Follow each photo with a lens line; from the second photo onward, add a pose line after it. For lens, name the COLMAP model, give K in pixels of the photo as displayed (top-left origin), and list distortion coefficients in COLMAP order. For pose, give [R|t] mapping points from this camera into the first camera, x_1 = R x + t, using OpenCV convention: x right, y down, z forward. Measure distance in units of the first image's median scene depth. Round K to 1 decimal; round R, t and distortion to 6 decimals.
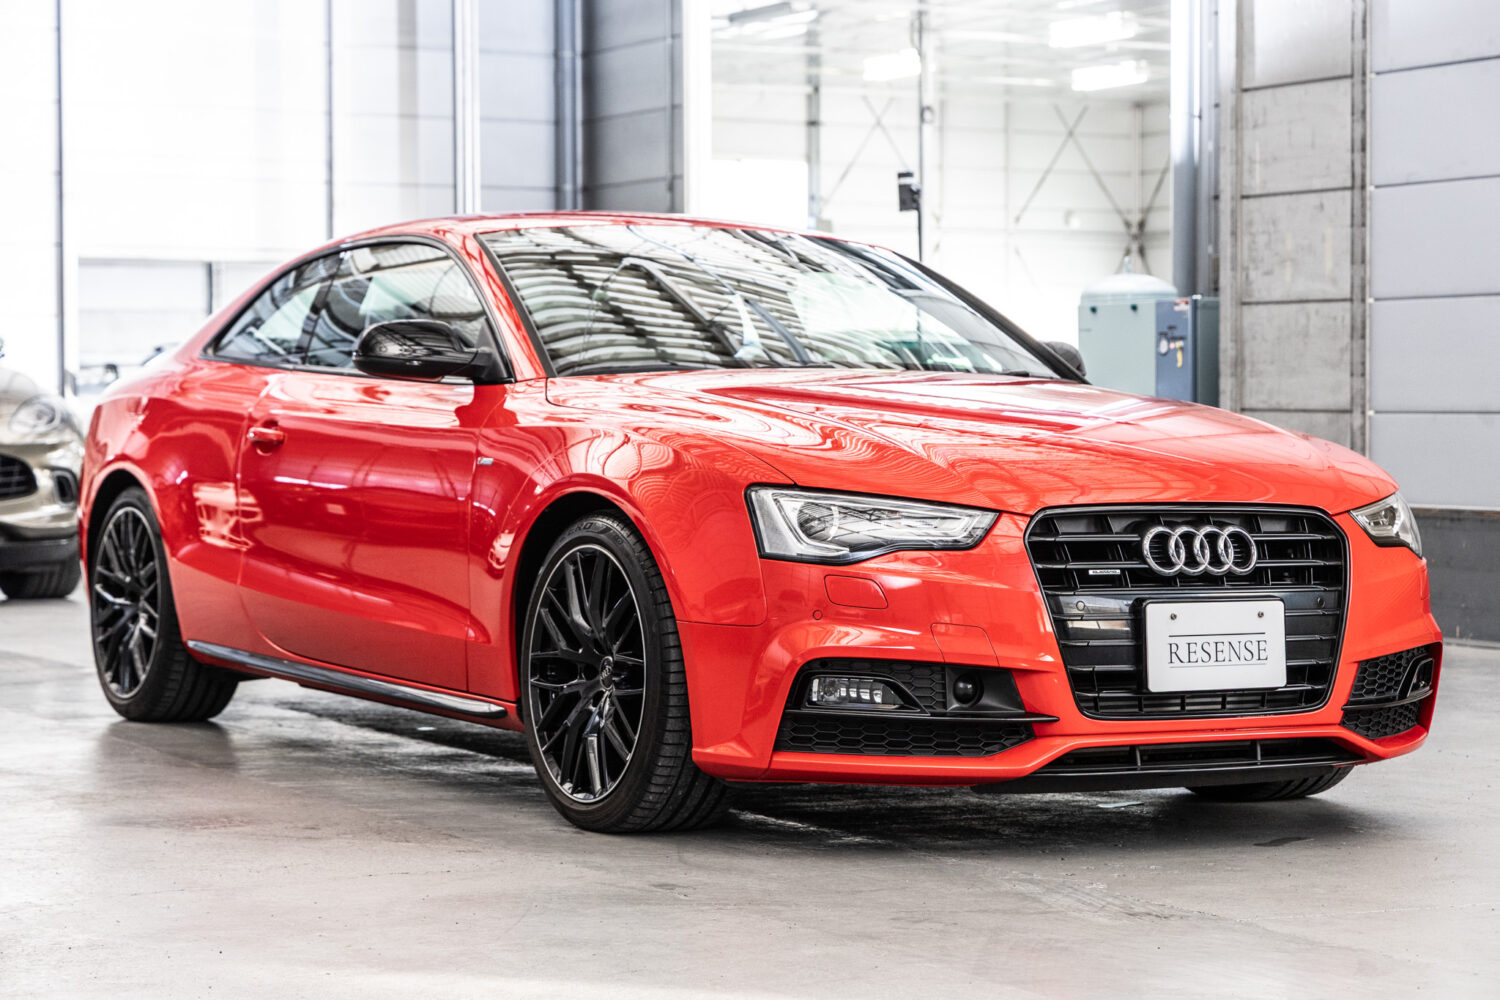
lens RADIAL K [[3448.1, 0, 750.0], [0, 3448.1, 500.0], [0, 0, 1]] dist [0.041963, 0.194437]
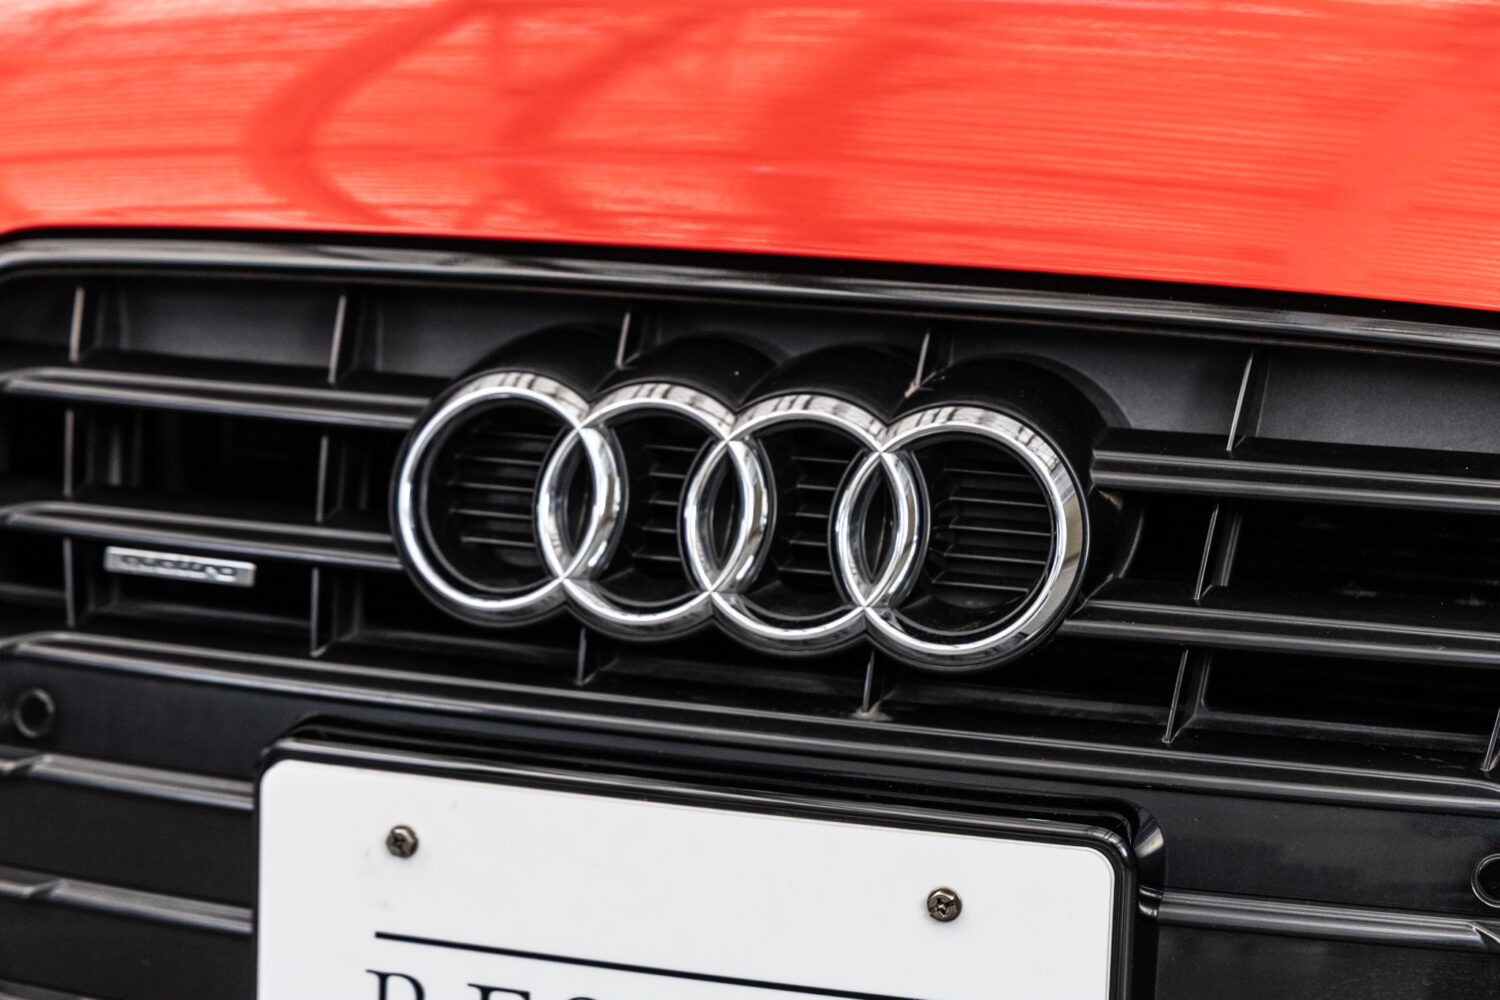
lens RADIAL K [[3811.0, 0, 750.0], [0, 3811.0, 500.0], [0, 0, 1]] dist [0.056639, 0.095808]
pose [[0.651181, 0.149157, -0.744121, 0.293142], [-0.026746, 0.984398, 0.173914, -0.023514], [0.758451, -0.093347, 0.645010, 0.874243]]
